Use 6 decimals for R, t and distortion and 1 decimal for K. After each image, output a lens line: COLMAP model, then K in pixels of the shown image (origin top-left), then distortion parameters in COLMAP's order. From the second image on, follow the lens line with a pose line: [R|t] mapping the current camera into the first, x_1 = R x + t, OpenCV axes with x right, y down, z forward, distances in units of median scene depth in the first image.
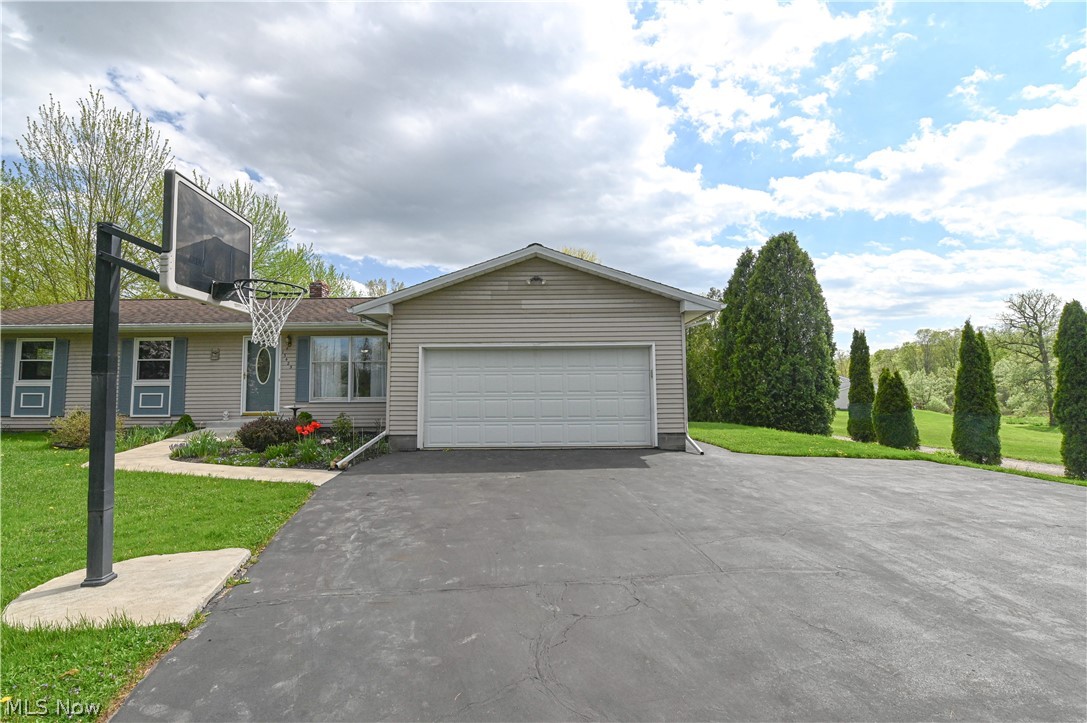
lens RADIAL K [[484.0, 0, 534.5], [0, 484.0, 364.4], [0, 0, 1]] dist [-0.019277, 0.000195]
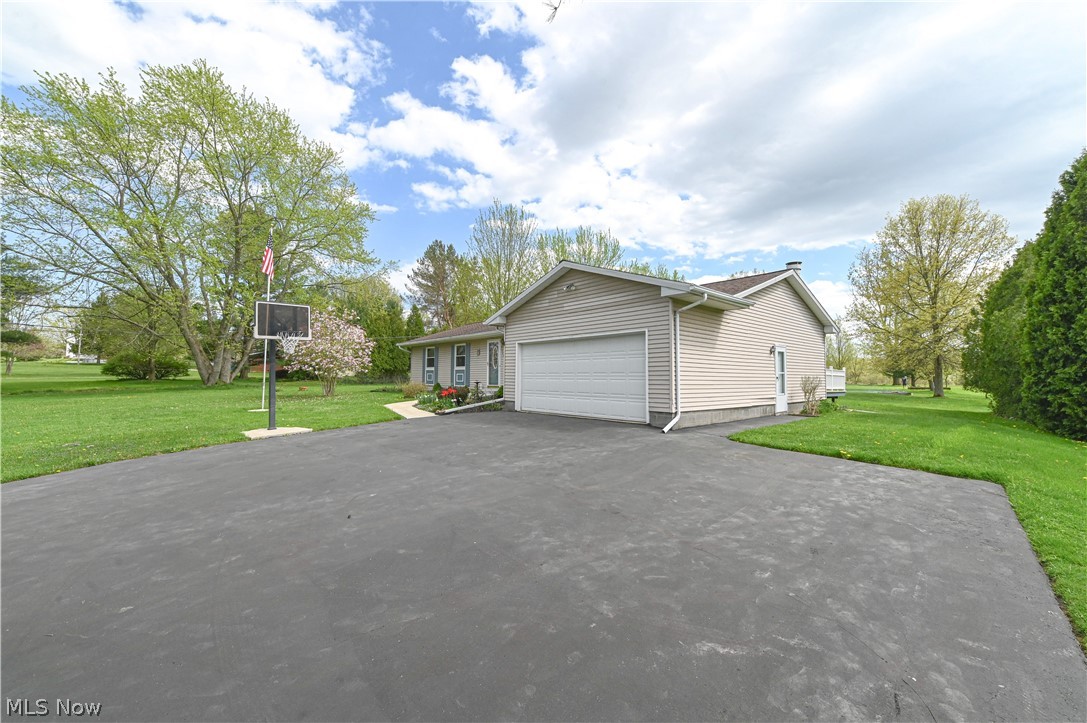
lens RADIAL K [[431.6, 0, 542.3], [0, 431.6, 362.9], [0, 0, 1]] dist [-0.009160, 0.000325]
pose [[0.660642, -0.013294, -0.750583, 0.820039], [0.033601, 0.999365, 0.011874, 0.012767], [0.749949, -0.033065, 0.660669, 0.173947]]
